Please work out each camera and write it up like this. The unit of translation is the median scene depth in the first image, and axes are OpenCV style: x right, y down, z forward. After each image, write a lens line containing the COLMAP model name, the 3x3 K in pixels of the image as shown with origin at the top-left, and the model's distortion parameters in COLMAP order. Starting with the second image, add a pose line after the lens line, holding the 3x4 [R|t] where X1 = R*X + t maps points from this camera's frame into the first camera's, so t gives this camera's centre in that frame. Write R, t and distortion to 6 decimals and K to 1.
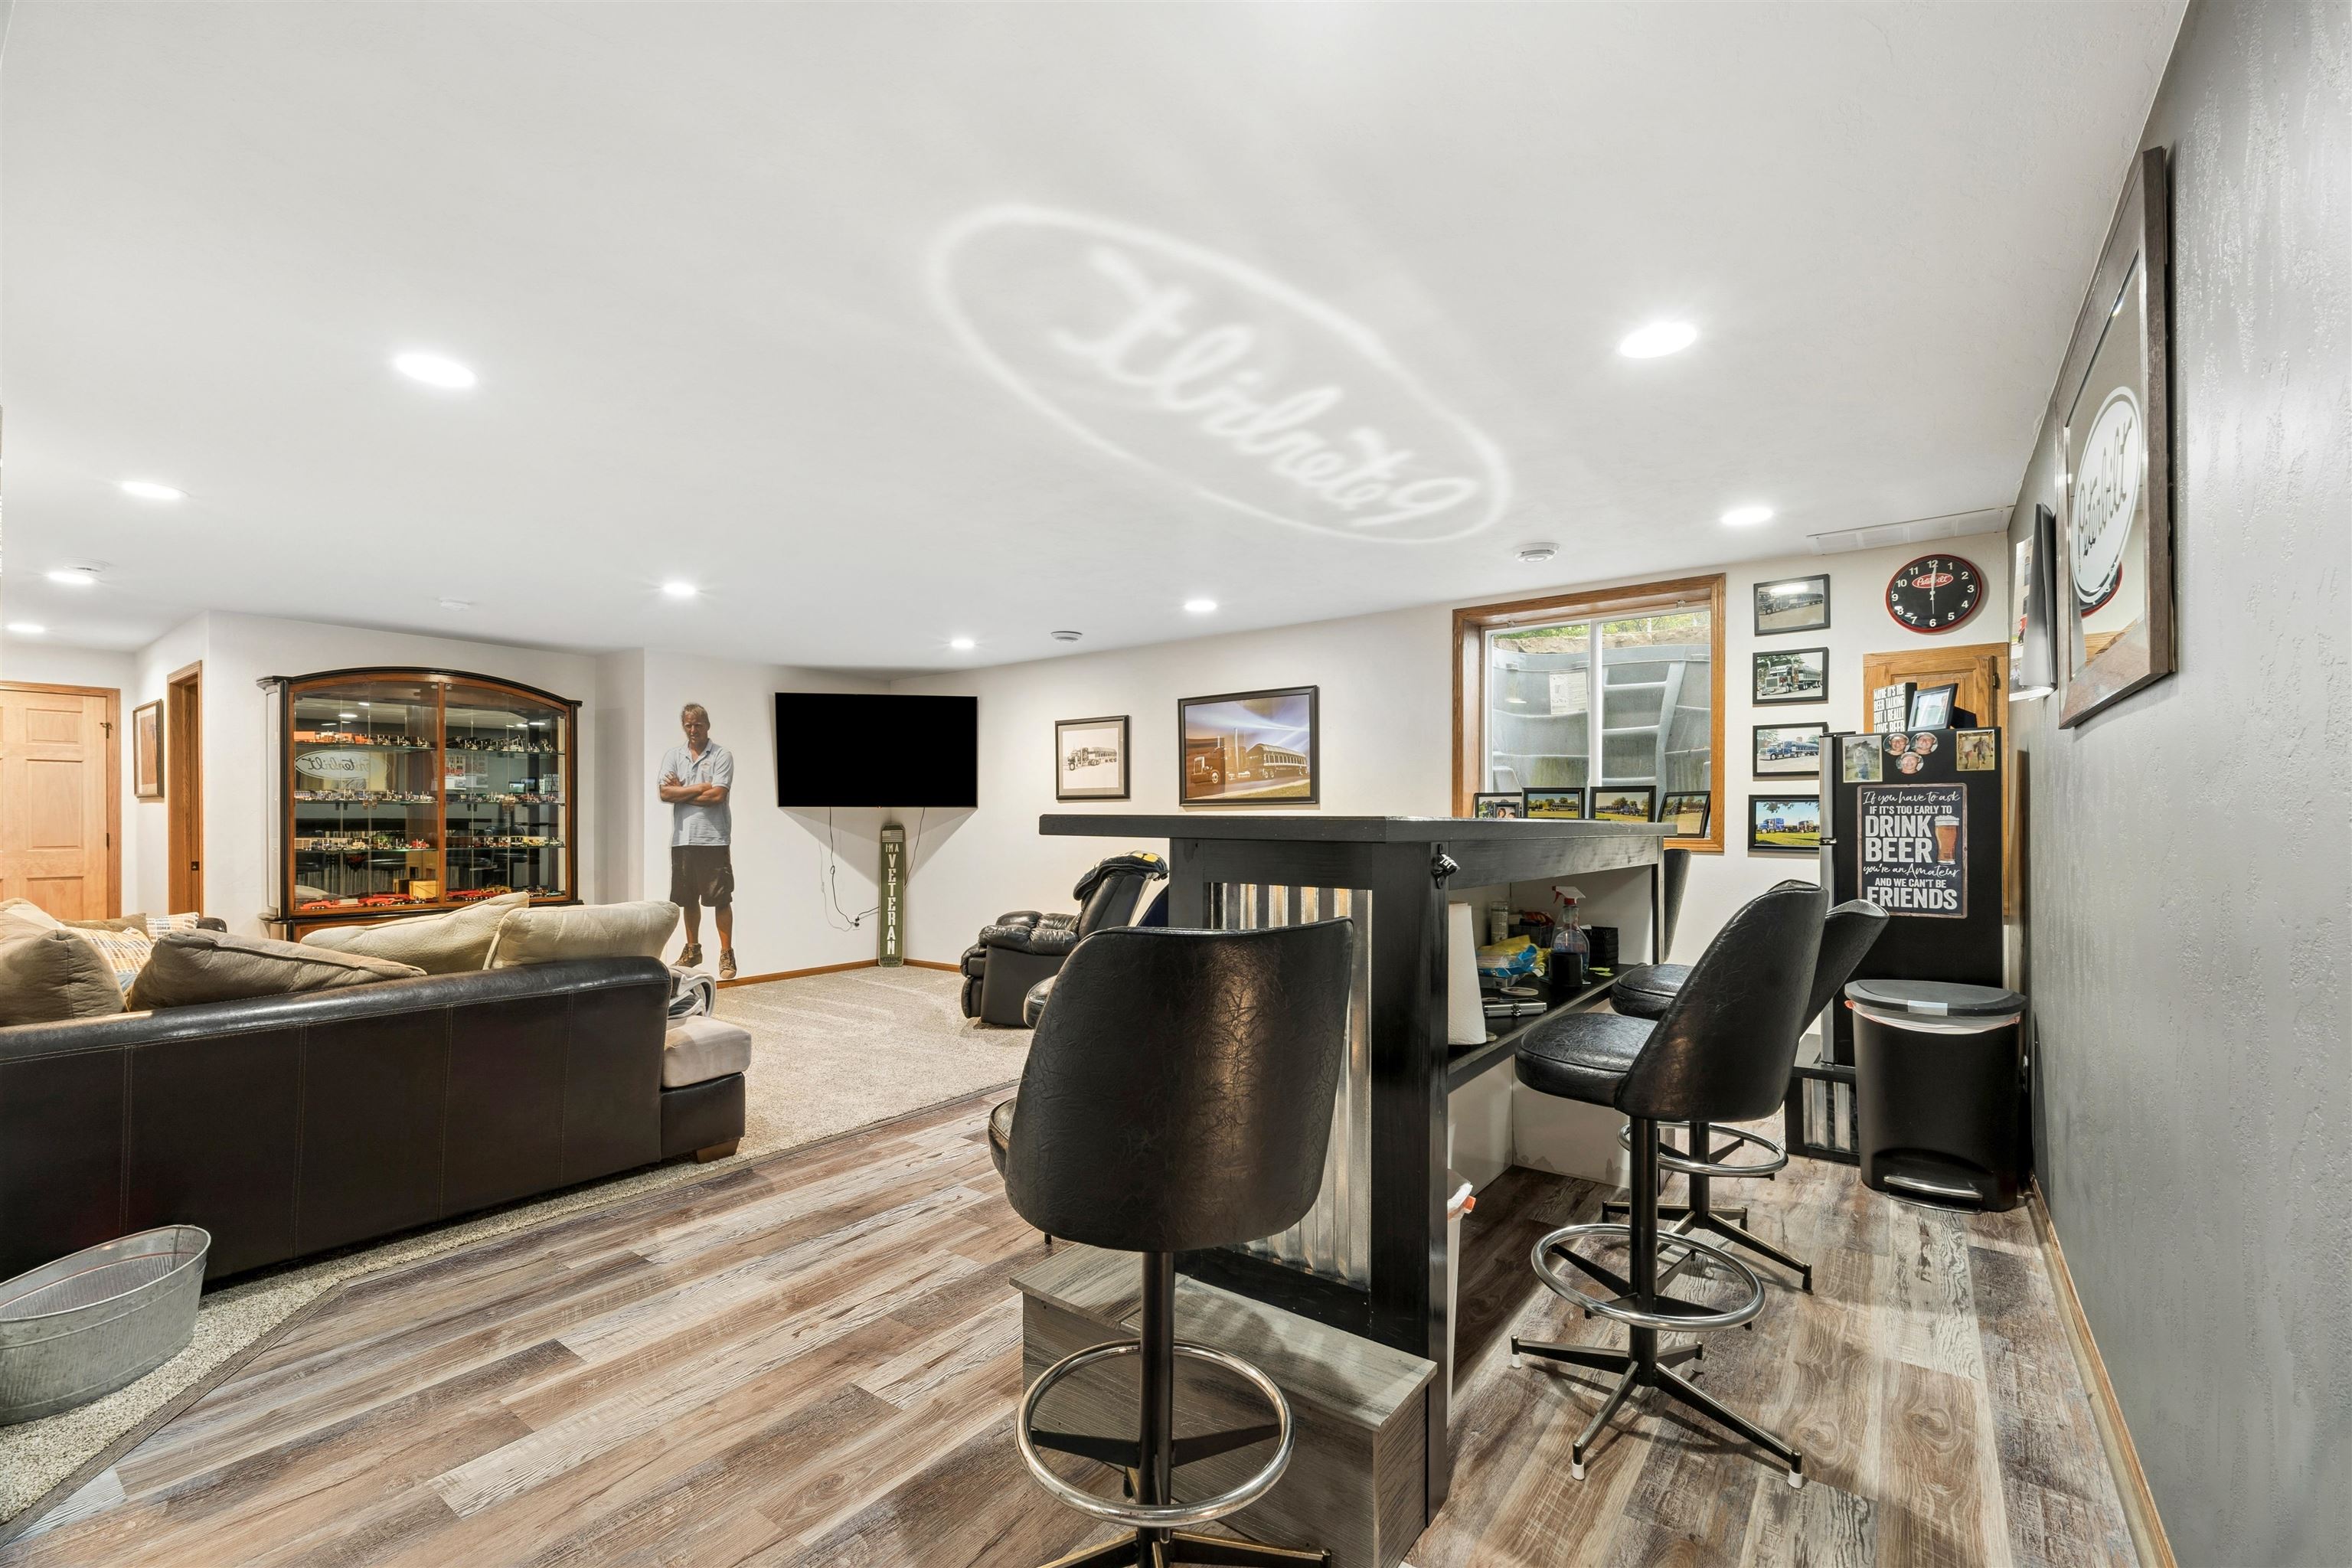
lens RADIAL K [[965.0, 0, 1131.7], [0, 965.0, 820.4], [0, 0, 1]] dist [0.002000, 0.000063]
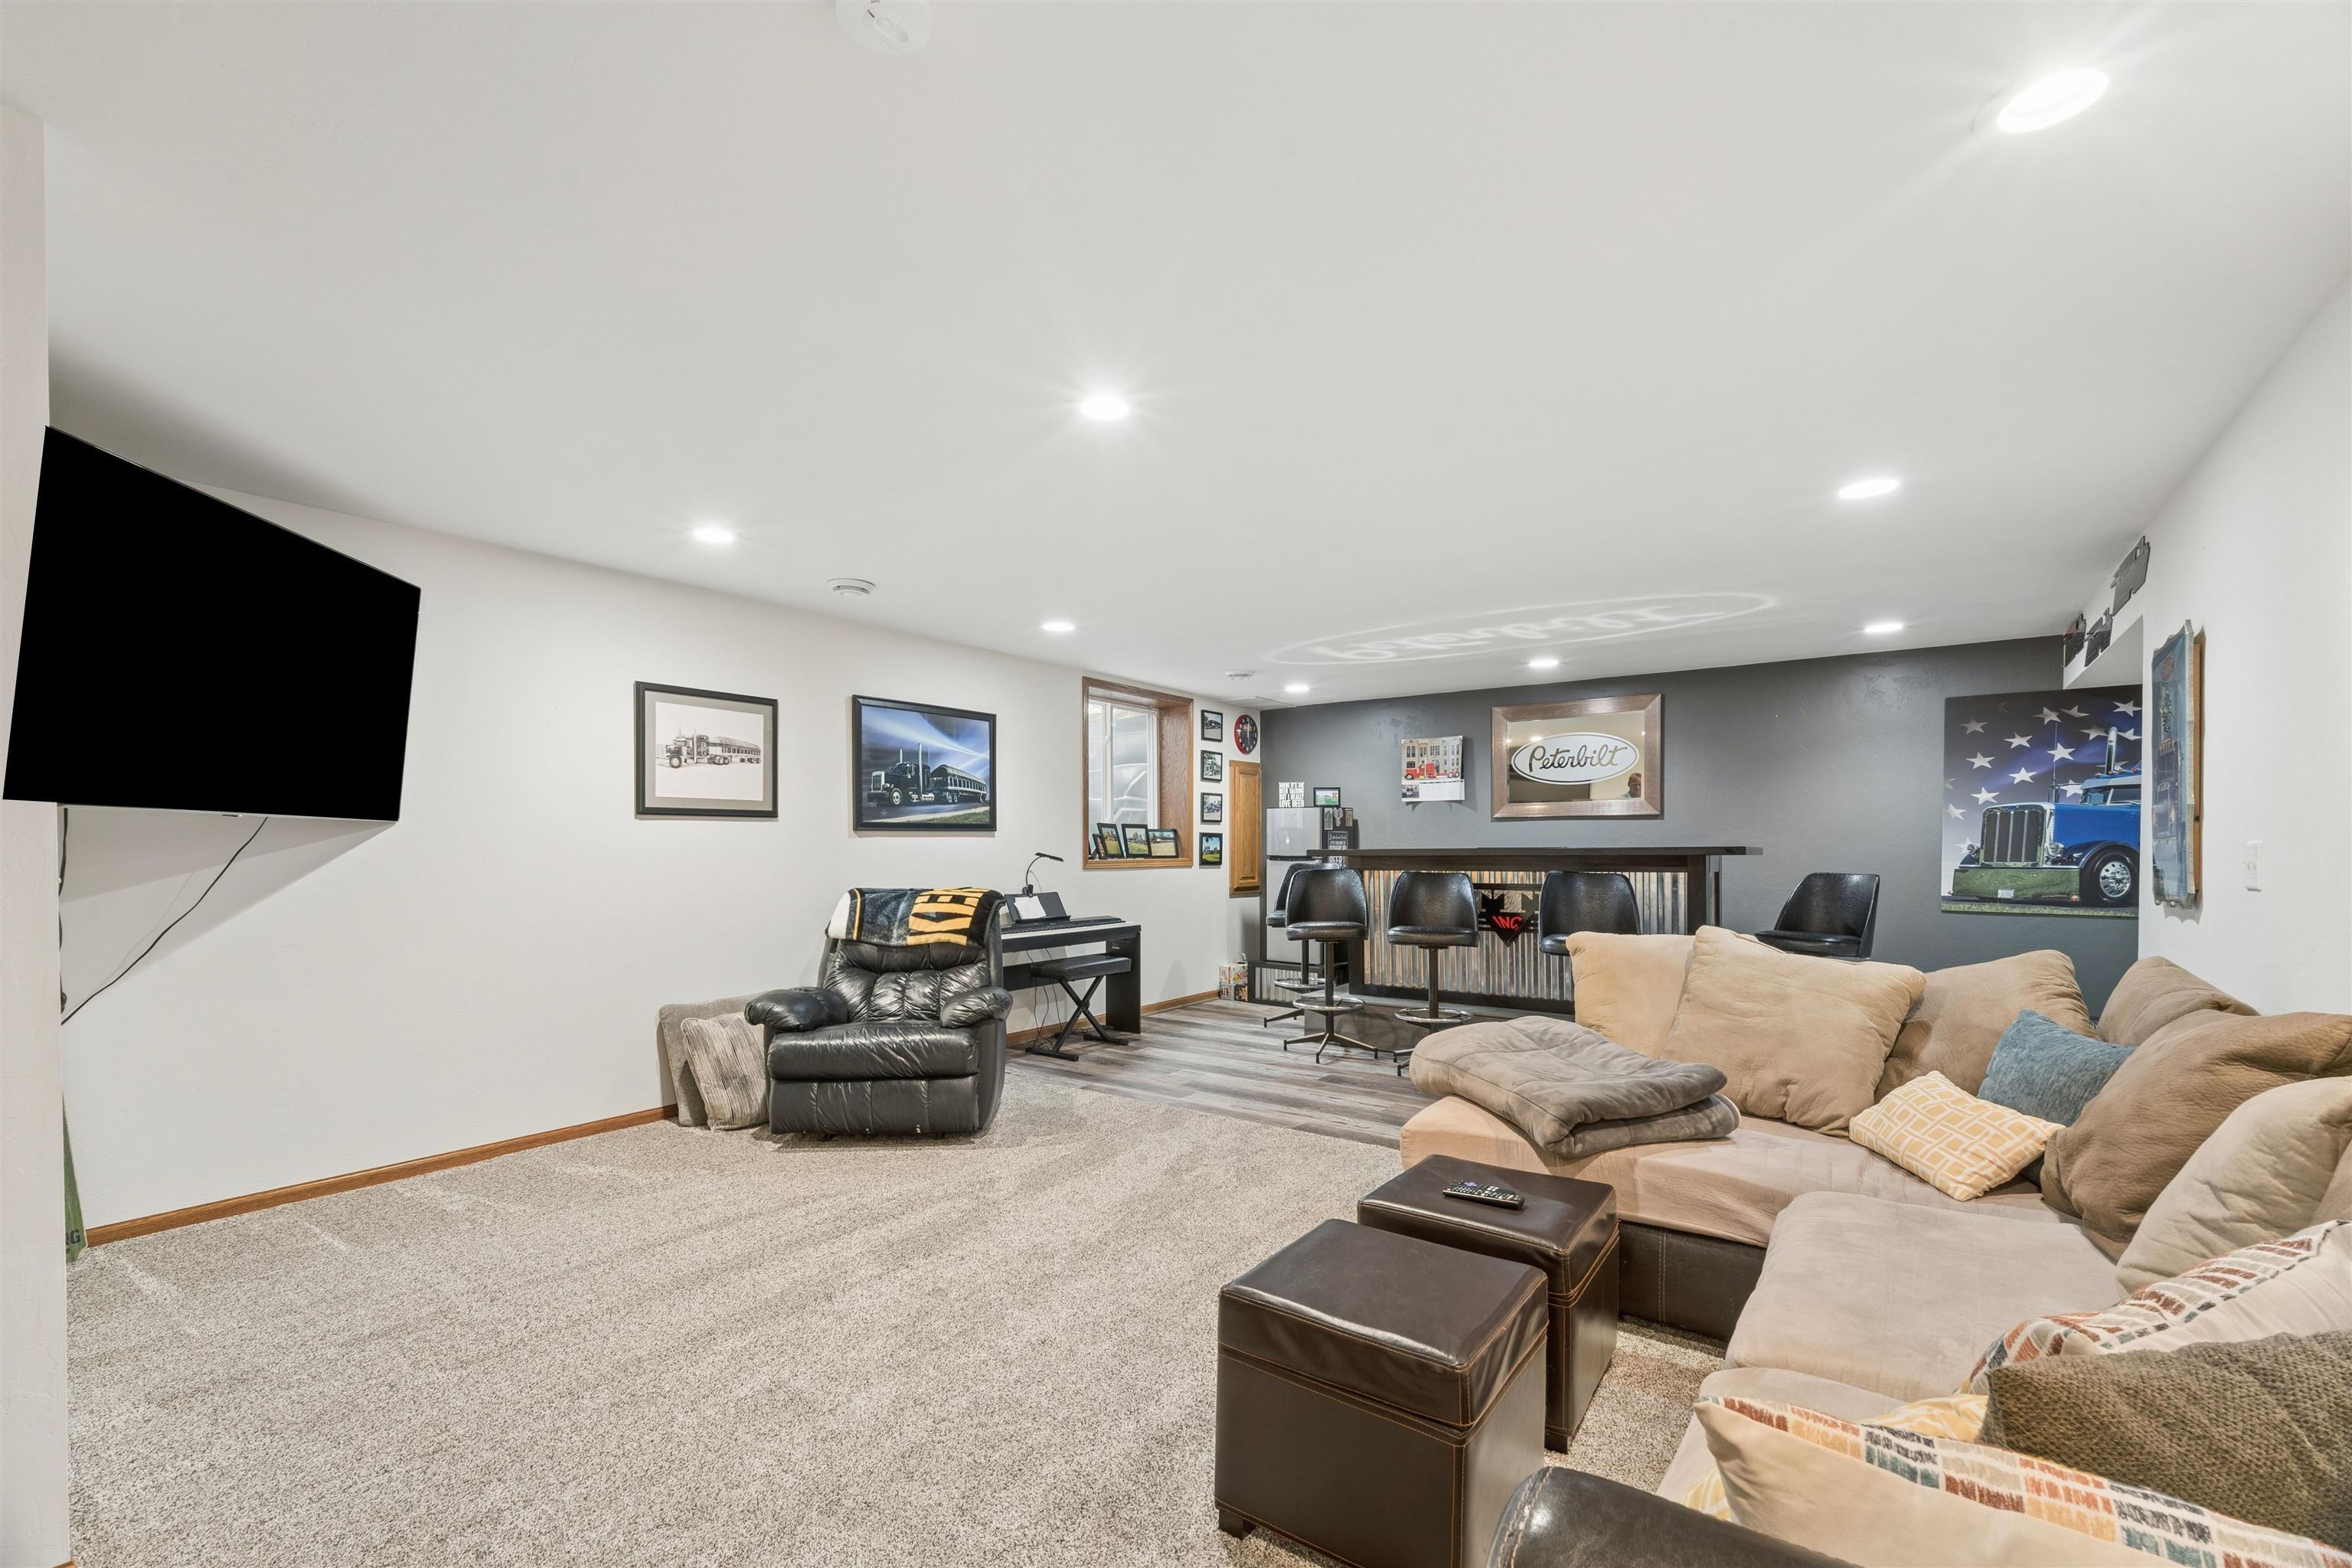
lens RADIAL K [[1036.4, 0, 1130.3], [0, 1036.4, 832.8], [0, 0, 1]] dist [-0.000947, -0.018840]
pose [[-0.024303, 0.012997, 0.999620, -1.234670], [0.000082, 0.999916, -0.012999, -0.002479], [-0.999705, -0.000234, -0.024302, 1.219139]]
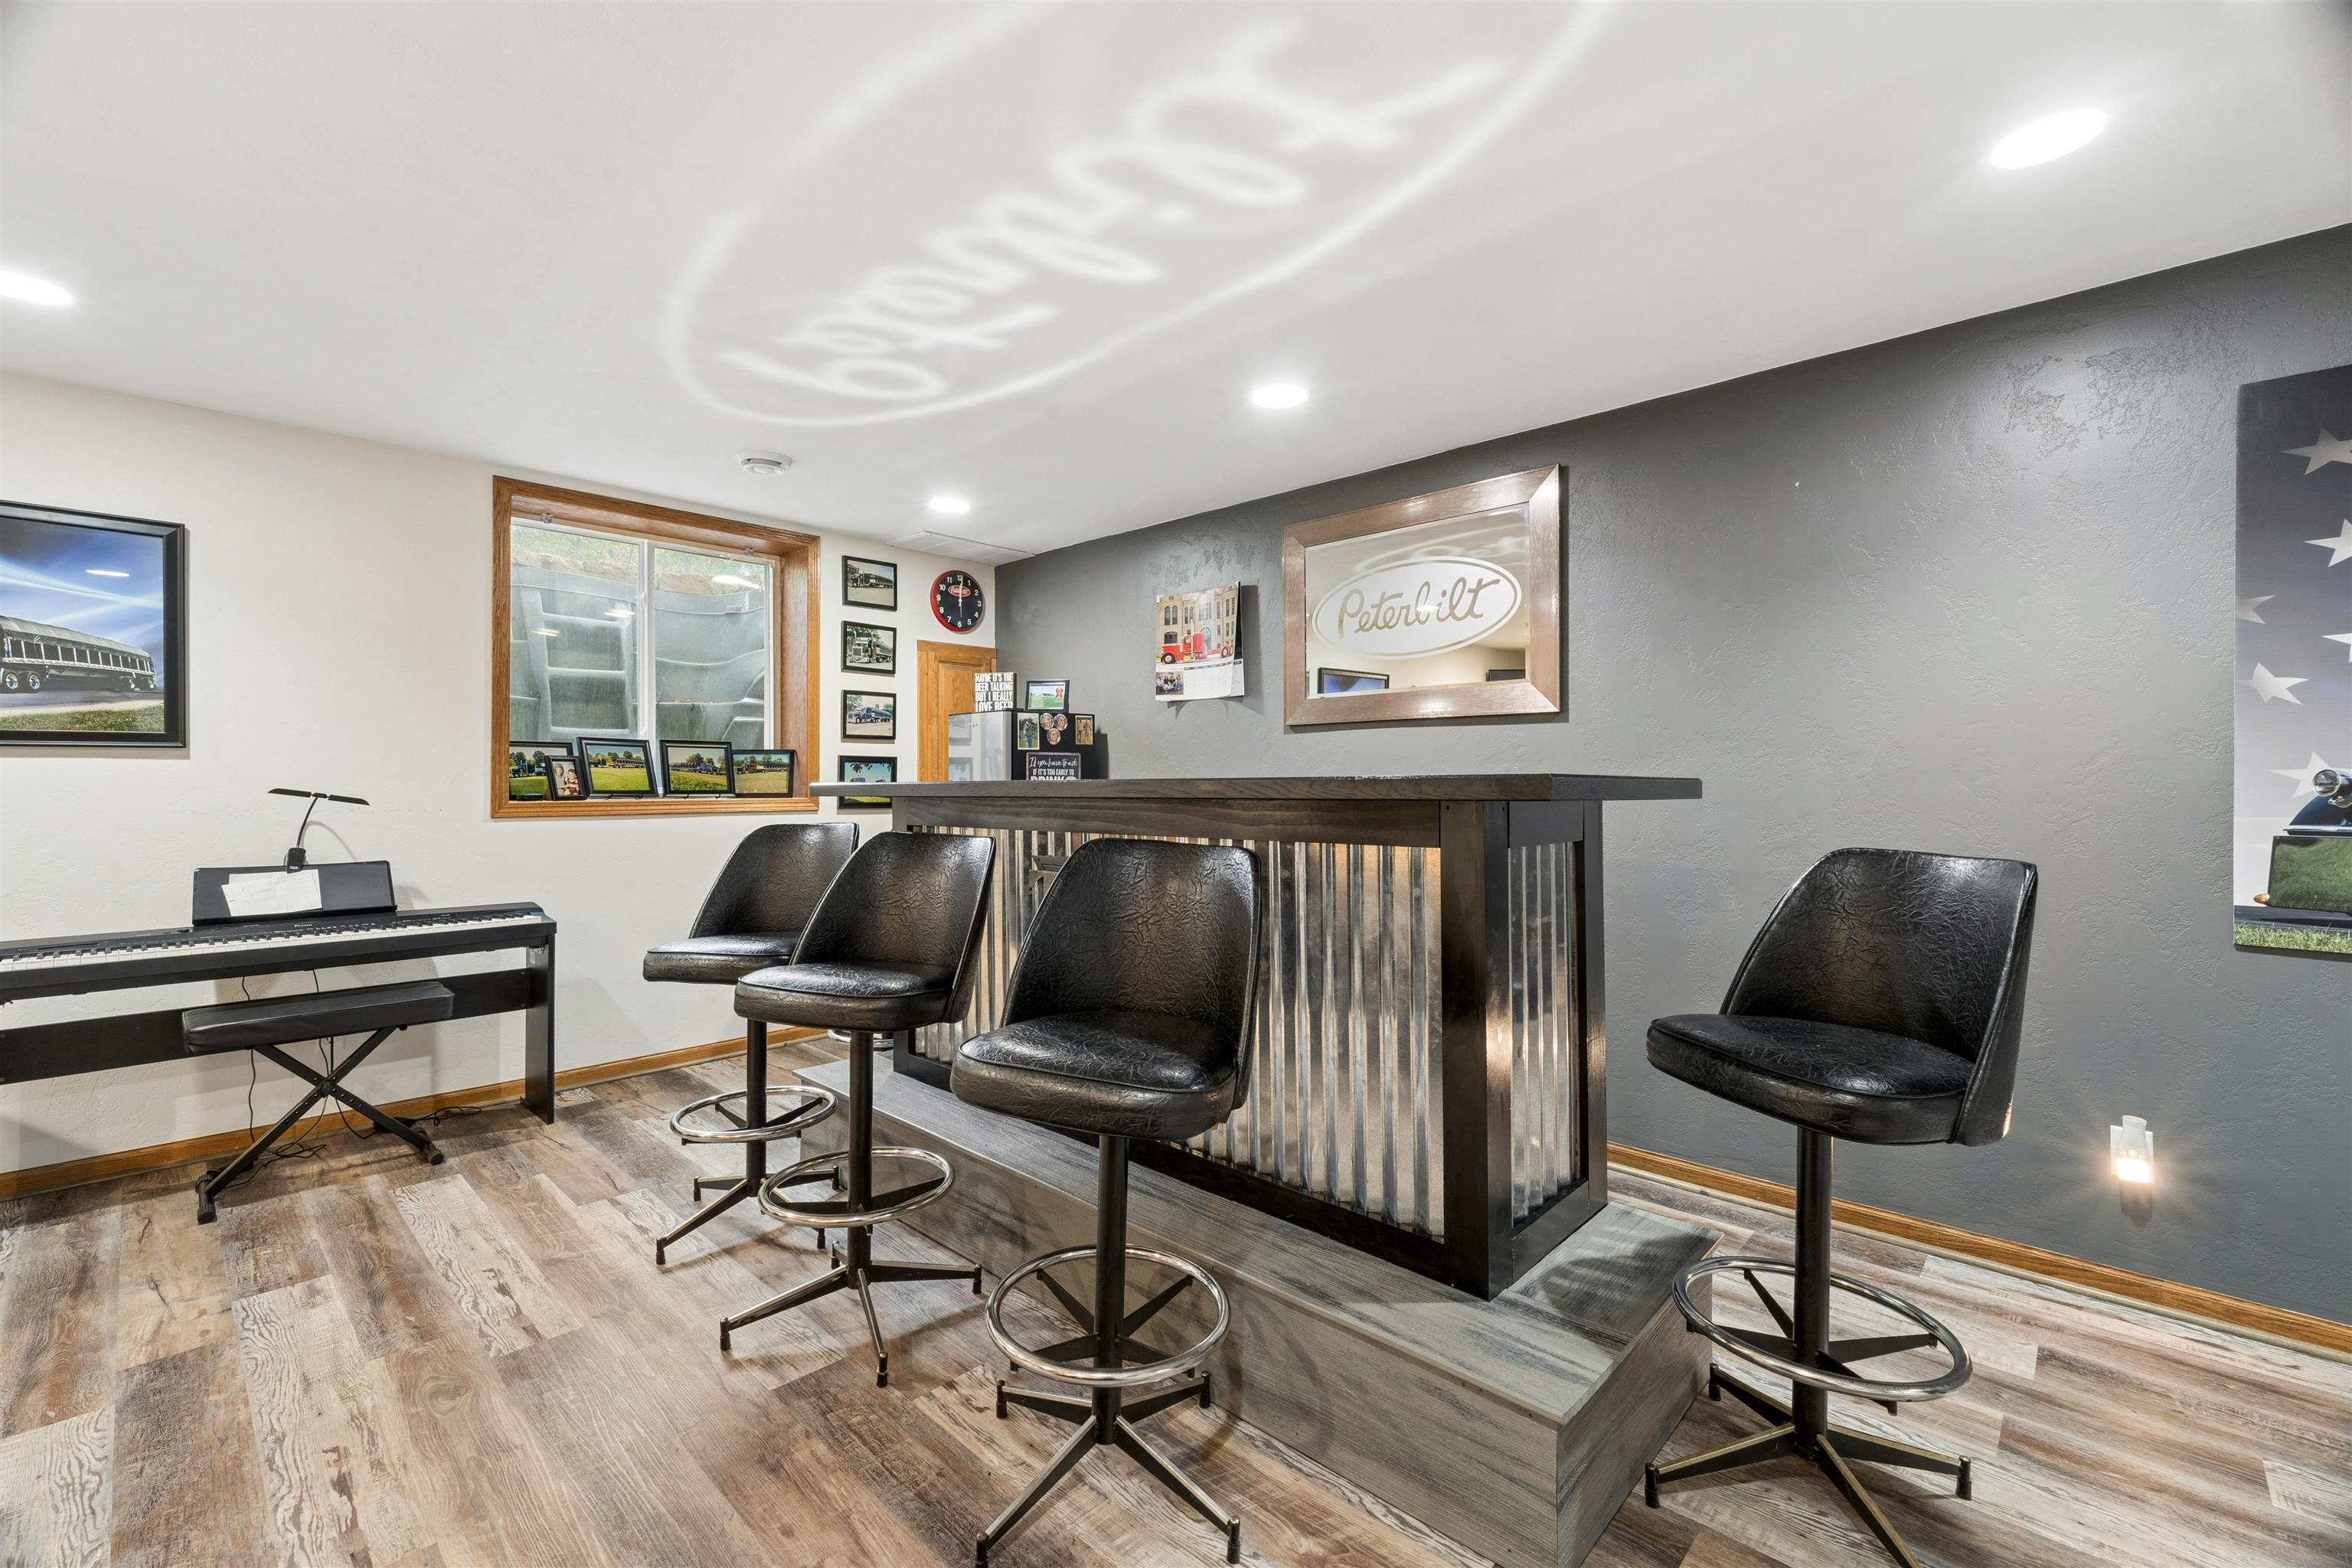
lens RADIAL K [[994.9, 0, 1167.0], [0, 994.9, 754.8], [0, 0, 1]] dist [0.001540, -0.000375]
pose [[0.094739, 0.026238, 0.995156, -0.413269], [-0.000809, 0.999654, -0.026279, 0.000899], [-0.995502, 0.001685, 0.094728, 0.569744]]
